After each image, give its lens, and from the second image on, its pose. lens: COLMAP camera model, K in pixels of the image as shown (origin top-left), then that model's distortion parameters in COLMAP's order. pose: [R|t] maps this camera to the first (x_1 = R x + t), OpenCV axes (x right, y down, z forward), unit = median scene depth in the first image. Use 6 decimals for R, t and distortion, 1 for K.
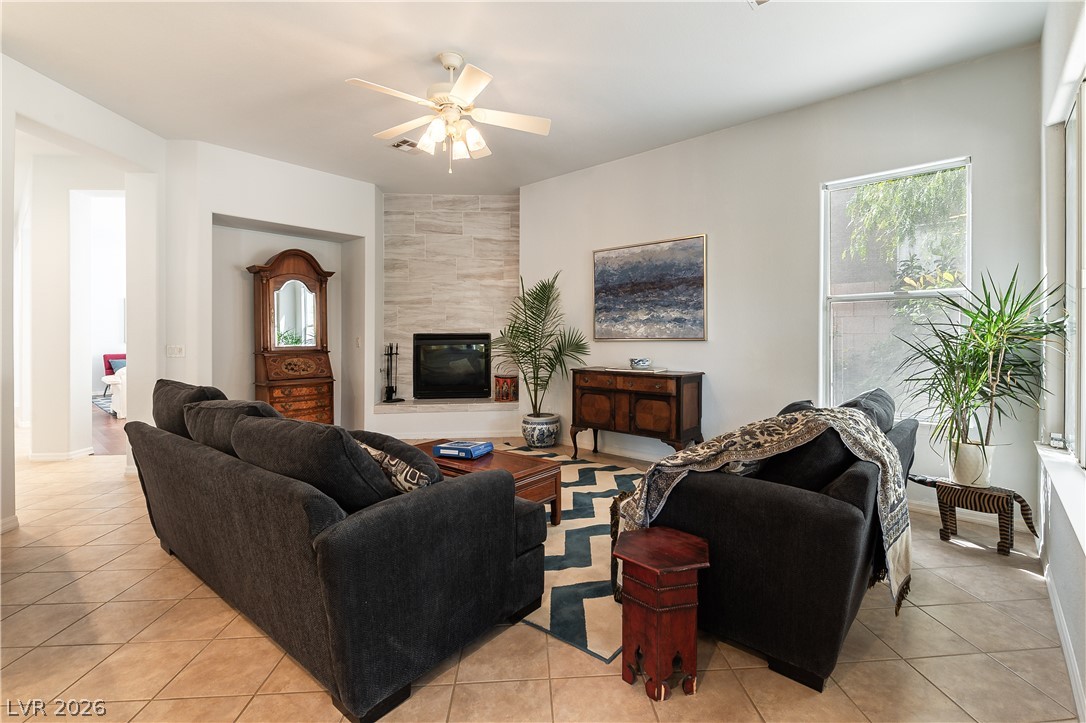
lens RADIAL K [[485.4, 0, 552.8], [0, 485.4, 346.7], [0, 0, 1]] dist [0.005833, -0.000493]
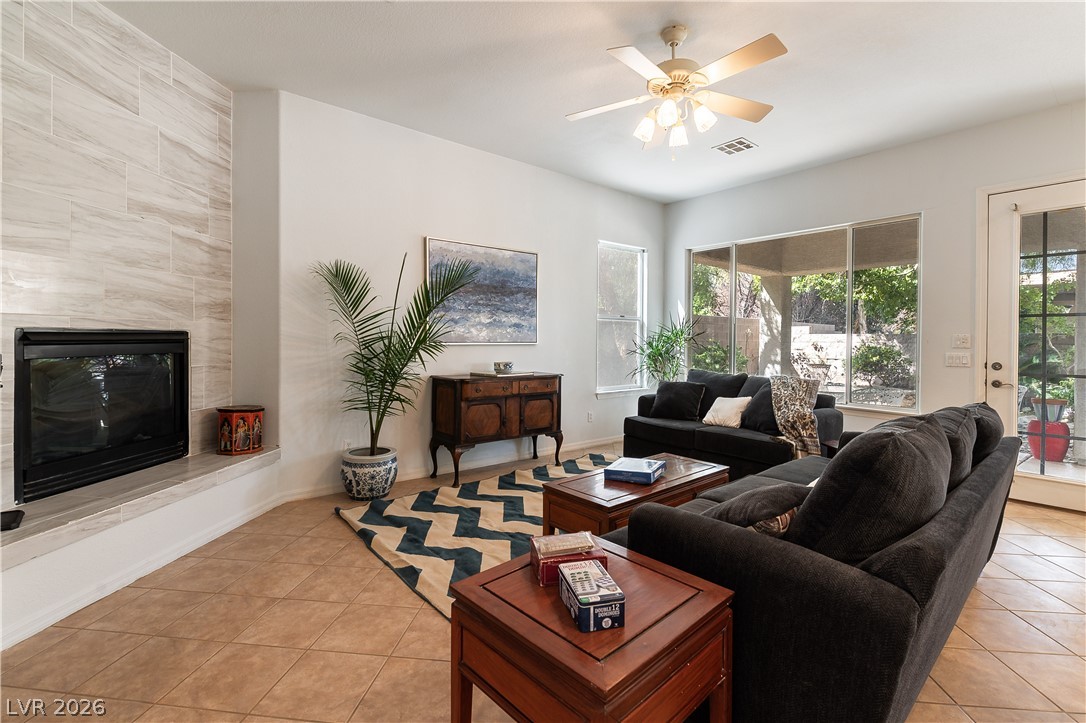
lens RADIAL K [[485.4, 0, 544.1], [0, 485.4, 350.5], [0, 0, 1]] dist [0.005833, -0.000493]
pose [[0.179056, -0.020768, 0.983620, -0.750483], [0.007698, 0.999776, 0.019708, -0.018271], [-0.983809, 0.004043, 0.179176, 0.700755]]
